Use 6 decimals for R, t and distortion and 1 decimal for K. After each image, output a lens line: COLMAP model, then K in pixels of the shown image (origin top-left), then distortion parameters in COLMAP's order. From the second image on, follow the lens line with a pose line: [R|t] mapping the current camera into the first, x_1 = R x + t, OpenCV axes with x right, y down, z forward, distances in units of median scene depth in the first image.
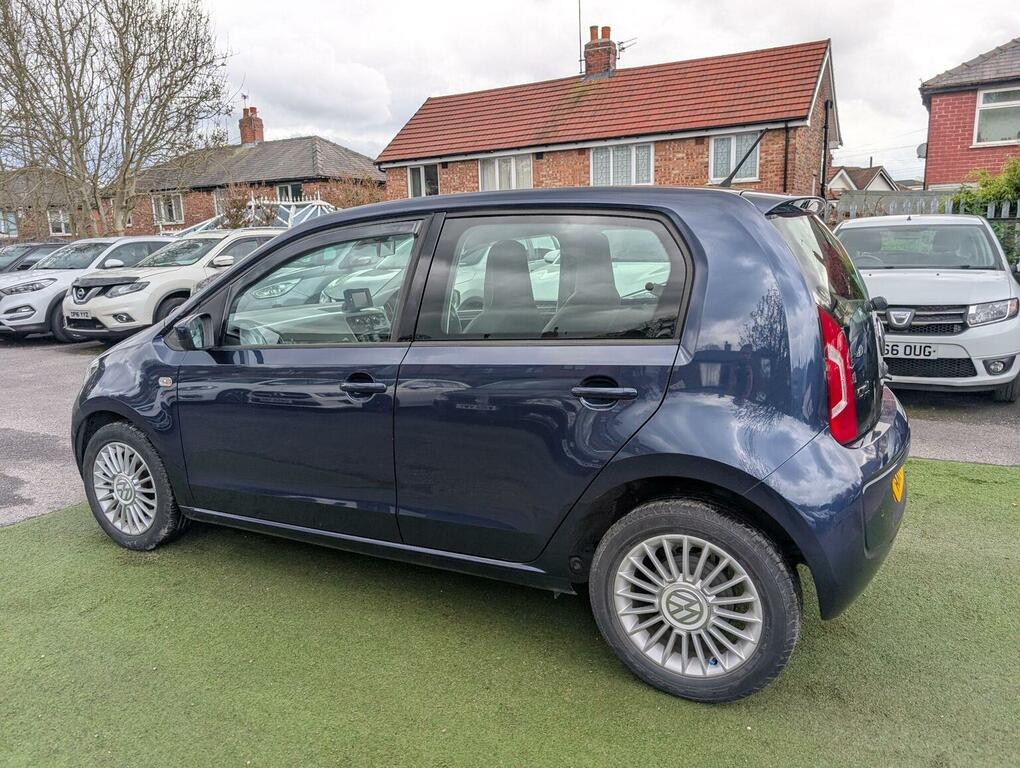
lens RADIAL K [[732.6, 0, 504.7], [0, 732.6, 377.3], [0, 0, 1]] dist [0.016782, -0.014213]
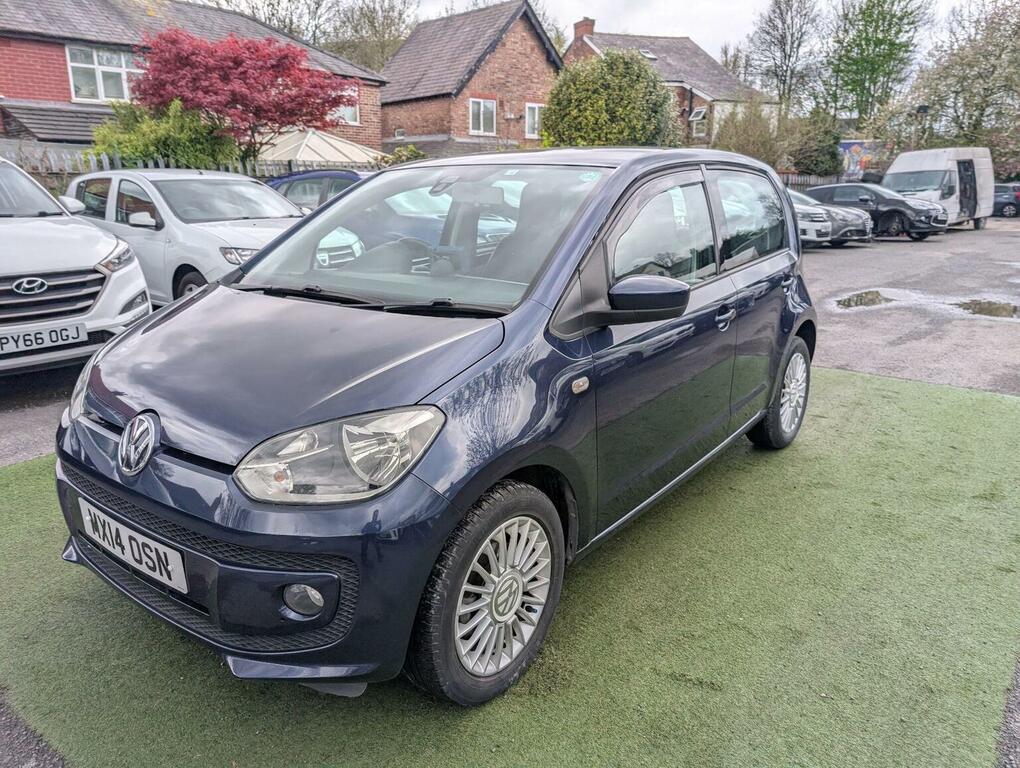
lens RADIAL K [[733.6, 0, 499.0], [0, 733.6, 376.0], [0, 0, 1]] dist [0.016519, -0.015371]
pose [[0.170427, -0.226481, 0.958990, -0.184420], [0.173437, 0.964928, 0.197061, -0.024829], [-0.969987, 0.132740, 0.203730, 0.150081]]
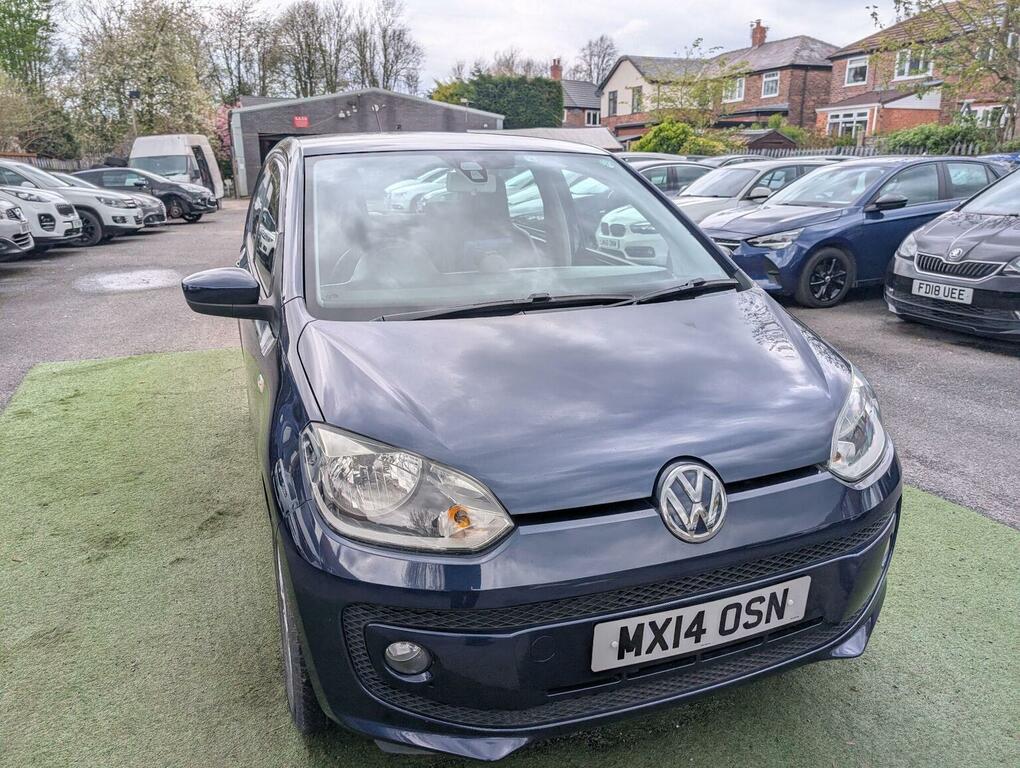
lens RADIAL K [[733.6, 0, 495.8], [0, 733.6, 380.8], [0, 0, 1]] dist [0.016519, -0.015371]
pose [[-0.745826, -0.161038, 0.646383, -0.130811], [0.141216, 0.910063, 0.389671, -0.051683], [-0.651001, 0.381906, -0.656007, 0.285018]]
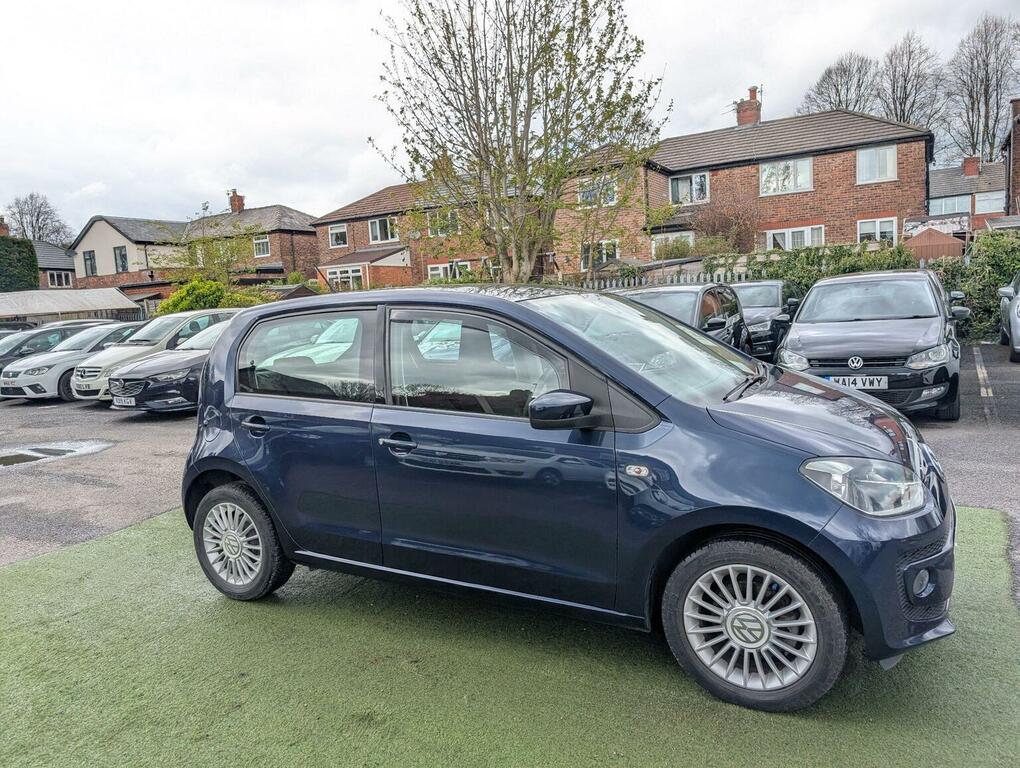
lens RADIAL K [[733.6, 0, 503.4], [0, 733.6, 382.1], [0, 0, 1]] dist [0.016519, -0.015371]
pose [[-0.996145, 0.080648, 0.034500, -0.014883], [0.087144, 0.954788, 0.284230, -0.070348], [-0.010018, 0.286141, -0.958135, 0.362412]]
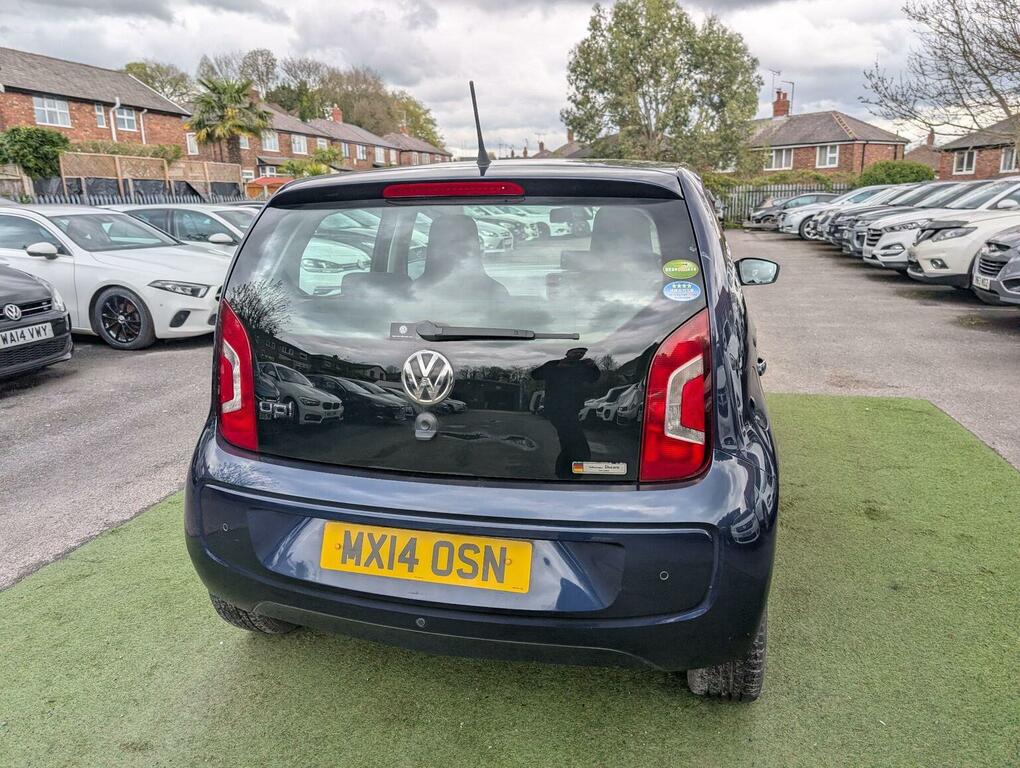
lens RADIAL K [[732.6, 0, 500.8], [0, 732.6, 379.6], [0, 0, 1]] dist [0.016782, -0.014213]
pose [[0.228089, 0.249332, -0.941174, 0.157147], [-0.157966, 0.963324, 0.216917, -0.028629], [0.960740, 0.099197, 0.259109, 0.116956]]
